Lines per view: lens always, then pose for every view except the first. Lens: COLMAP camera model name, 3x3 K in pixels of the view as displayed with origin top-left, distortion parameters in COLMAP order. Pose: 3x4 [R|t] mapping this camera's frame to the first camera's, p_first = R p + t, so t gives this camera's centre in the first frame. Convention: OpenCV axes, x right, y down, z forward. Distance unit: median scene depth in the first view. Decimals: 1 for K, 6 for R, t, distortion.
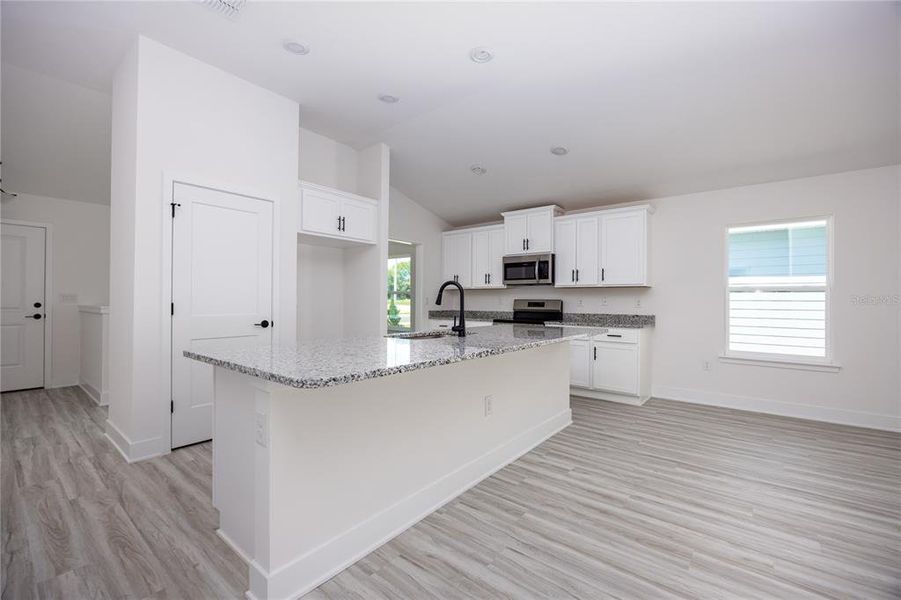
lens RADIAL K [[378.8, 0, 450.5], [0, 378.8, 300.0], [0, 0, 1]] dist [-0.009971, 0.000198]
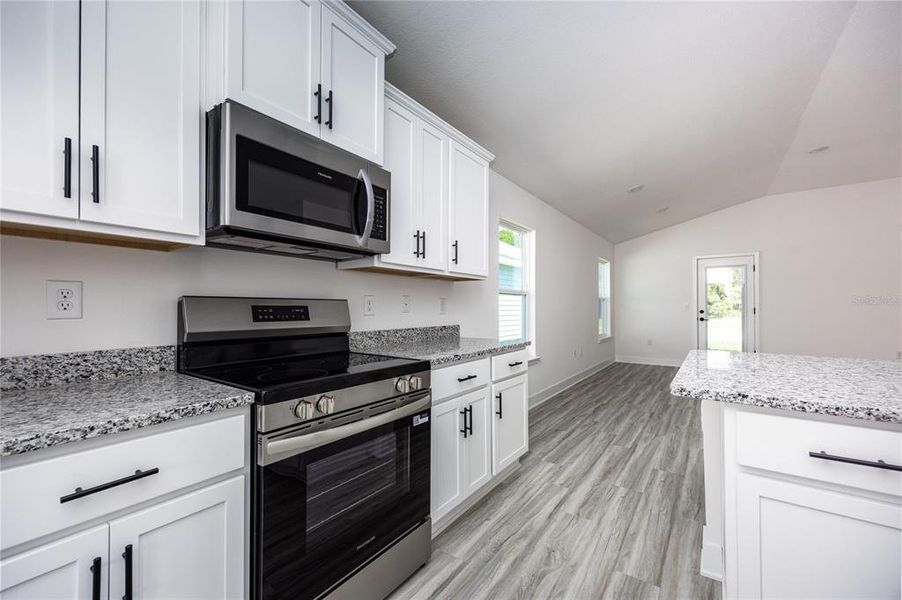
lens RADIAL K [[364.0, 0, 453.3], [0, 364.0, 304.5], [0, 0, 1]] dist [0.007849, -0.000080]
pose [[-0.059001, 0.001801, 0.998256, -0.096923], [-0.001710, 0.999997, -0.001906, 0.005882], [-0.998256, -0.001819, -0.058997, 1.016403]]
